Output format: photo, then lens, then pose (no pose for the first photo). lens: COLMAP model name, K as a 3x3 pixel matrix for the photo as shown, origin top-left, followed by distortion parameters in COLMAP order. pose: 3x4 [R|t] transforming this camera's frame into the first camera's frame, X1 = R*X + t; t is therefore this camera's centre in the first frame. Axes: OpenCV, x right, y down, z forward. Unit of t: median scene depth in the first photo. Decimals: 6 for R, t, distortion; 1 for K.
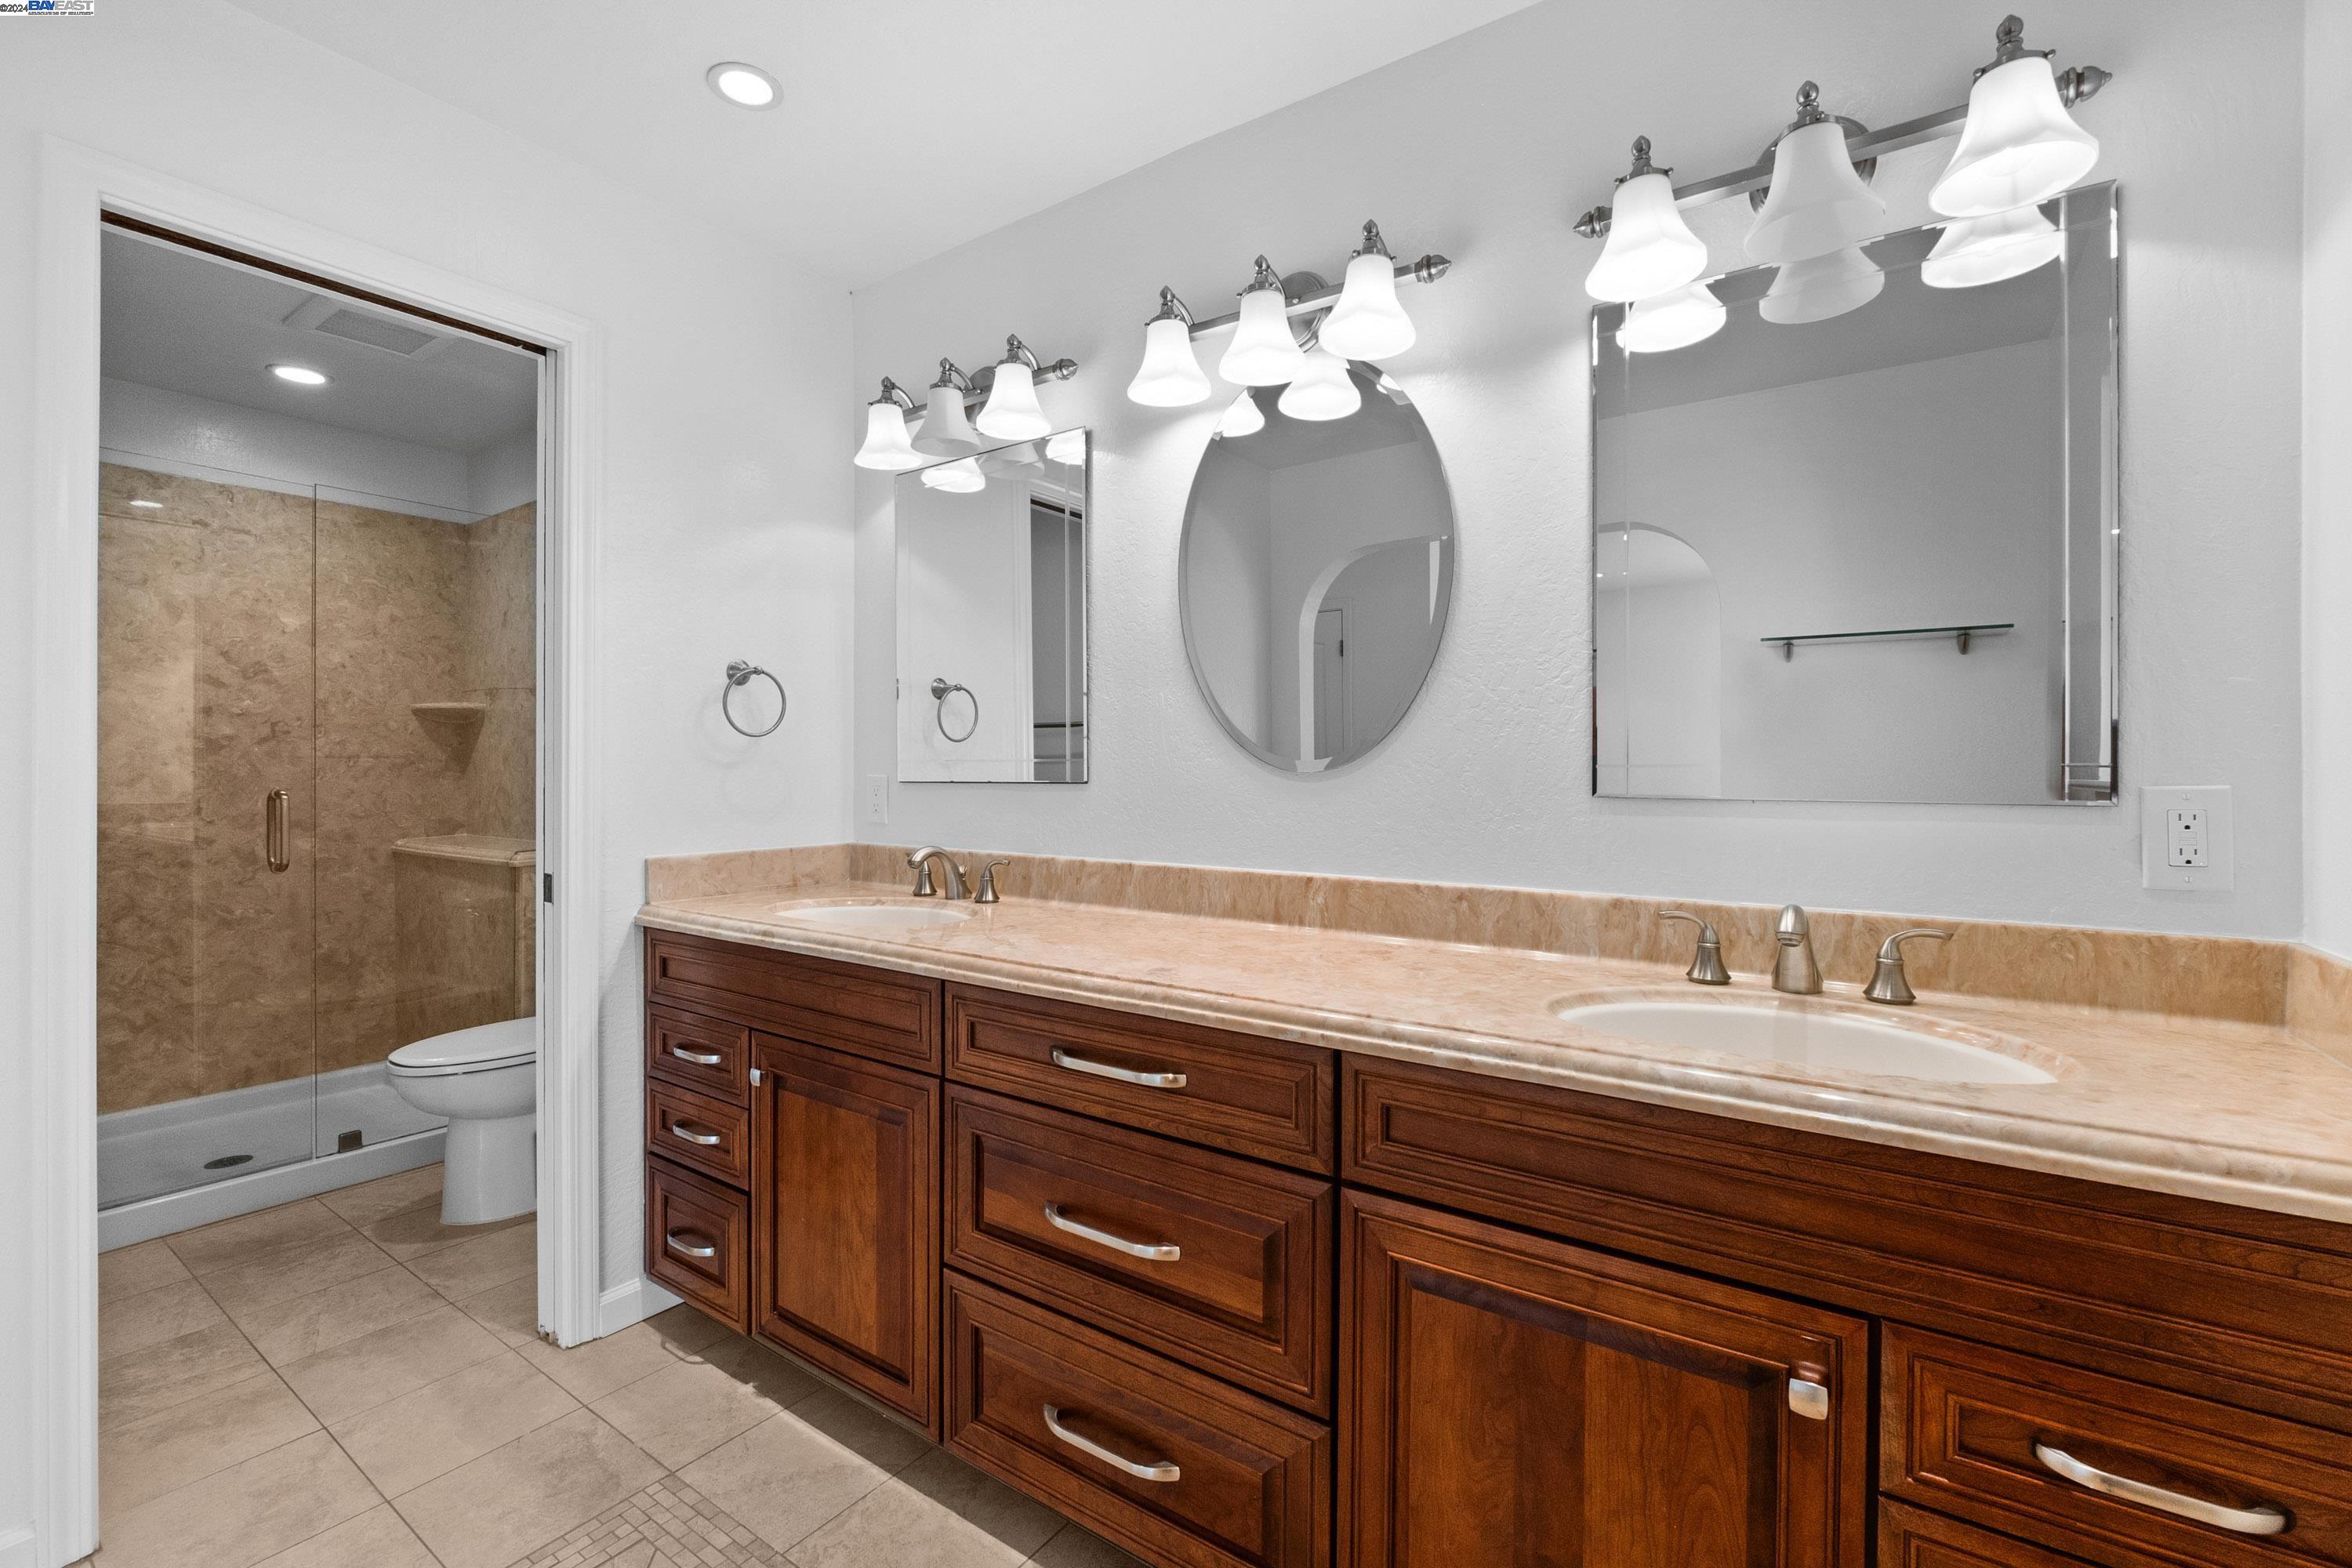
lens RADIAL K [[1004.3, 0, 1172.7], [0, 1004.3, 762.6], [0, 0, 1]] dist [-0.012775, -0.000309]
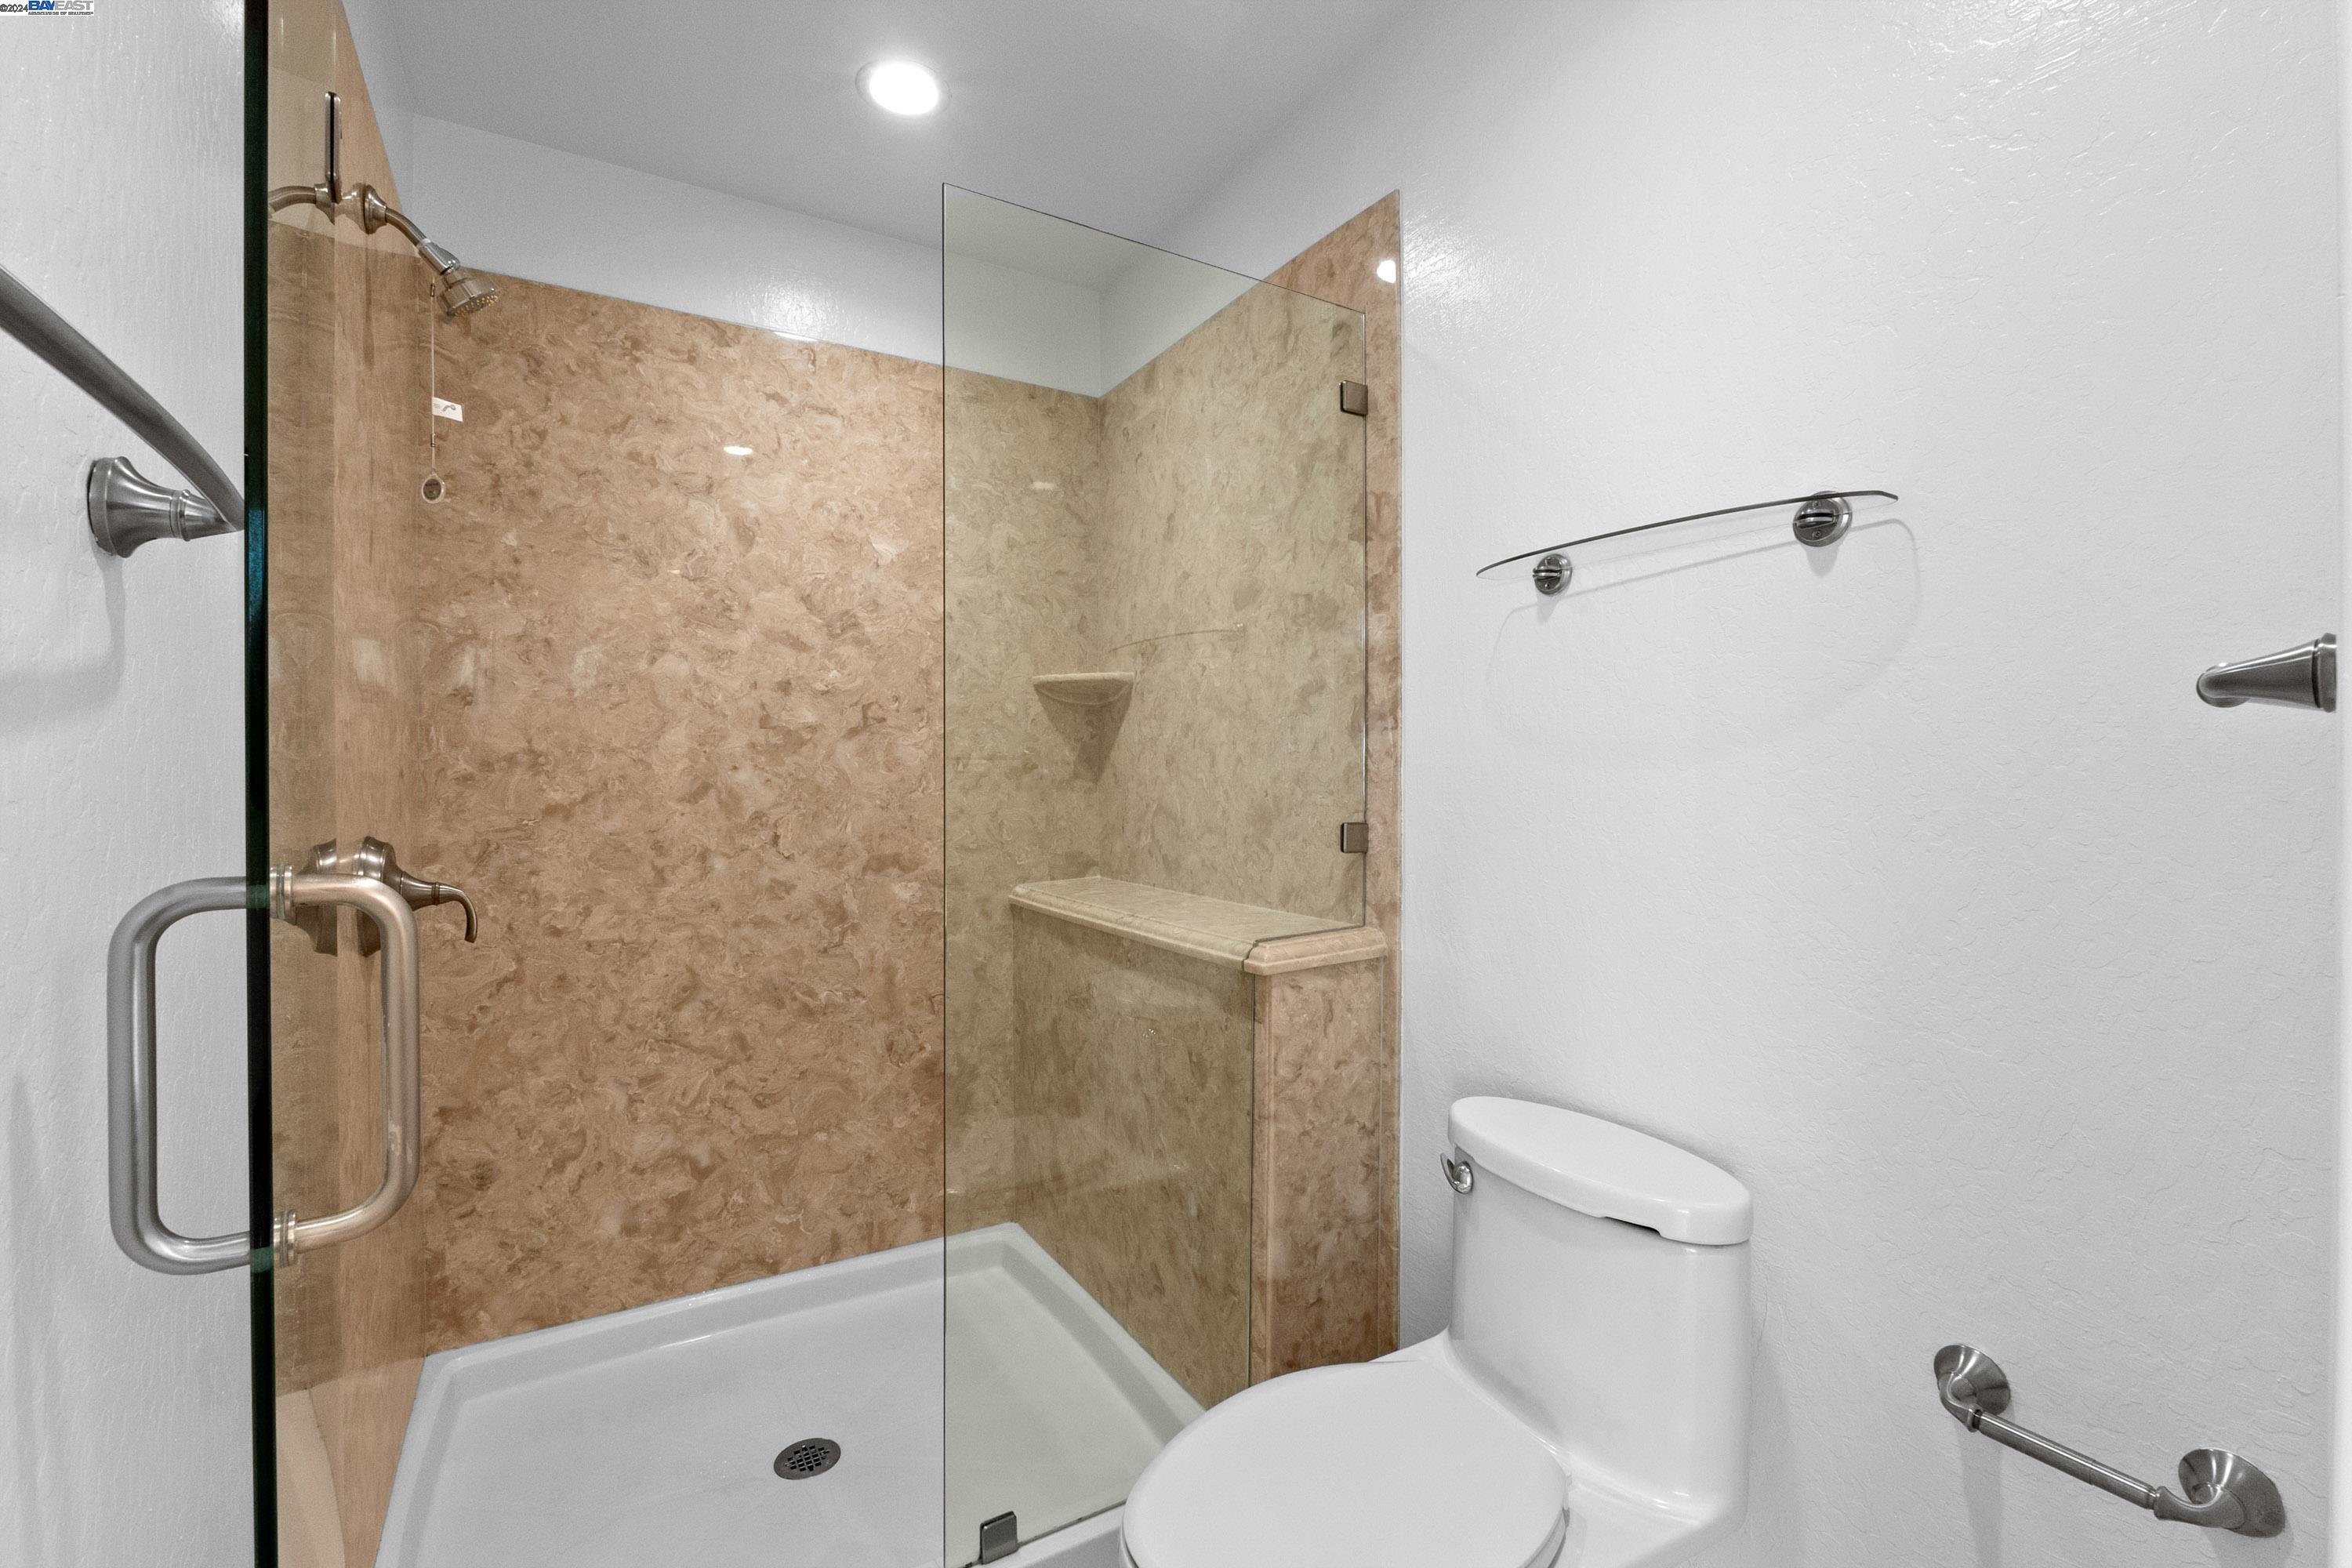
lens RADIAL K [[1004.3, 0, 1172.7], [0, 1004.3, 762.6], [0, 0, 1]] dist [-0.012775, -0.000309]
pose [[0.911889, -0.004128, -0.410417, -0.454762], [0.002737, 0.999988, -0.003977, 0.000665], [0.410429, 0.002503, 0.911889, 0.486597]]
